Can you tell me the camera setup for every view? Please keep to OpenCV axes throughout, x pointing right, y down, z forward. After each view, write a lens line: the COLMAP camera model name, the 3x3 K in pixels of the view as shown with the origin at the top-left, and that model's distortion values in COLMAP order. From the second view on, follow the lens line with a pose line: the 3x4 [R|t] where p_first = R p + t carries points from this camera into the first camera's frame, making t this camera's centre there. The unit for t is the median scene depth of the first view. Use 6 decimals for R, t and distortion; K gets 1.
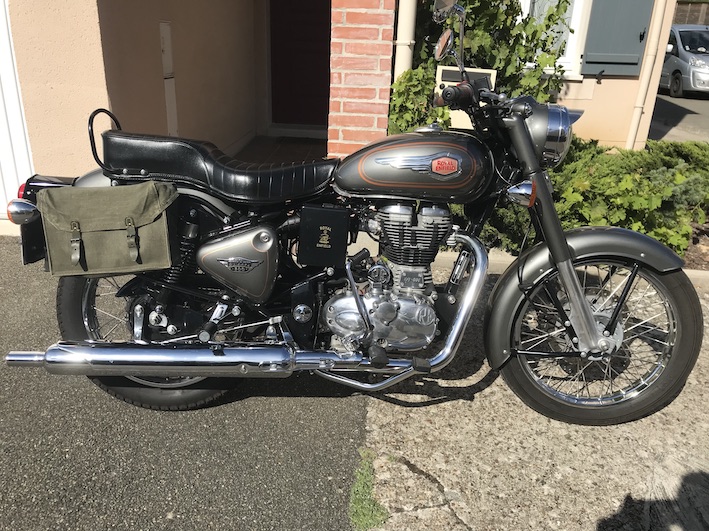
lens RADIAL K [[581.0, 0, 354.2], [0, 581.0, 265.7], [0, 0, 1]] dist [-0.004308, 0.001883]
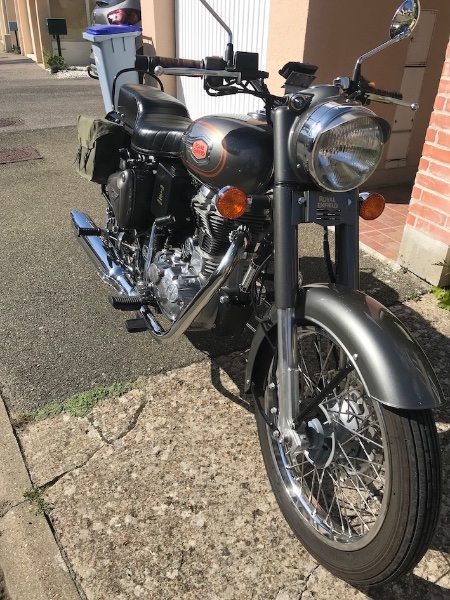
lens RADIAL K [[491.7, 0, 225.1], [0, 491.7, 299.5], [0, 0, 1]] dist [-0.004308, 0.001883]
pose [[0.469499, 0.438312, -0.766455, 0.797520], [-0.342415, 0.890529, 0.299517, -0.188476], [0.813832, 0.121823, 0.568187, 0.545086]]
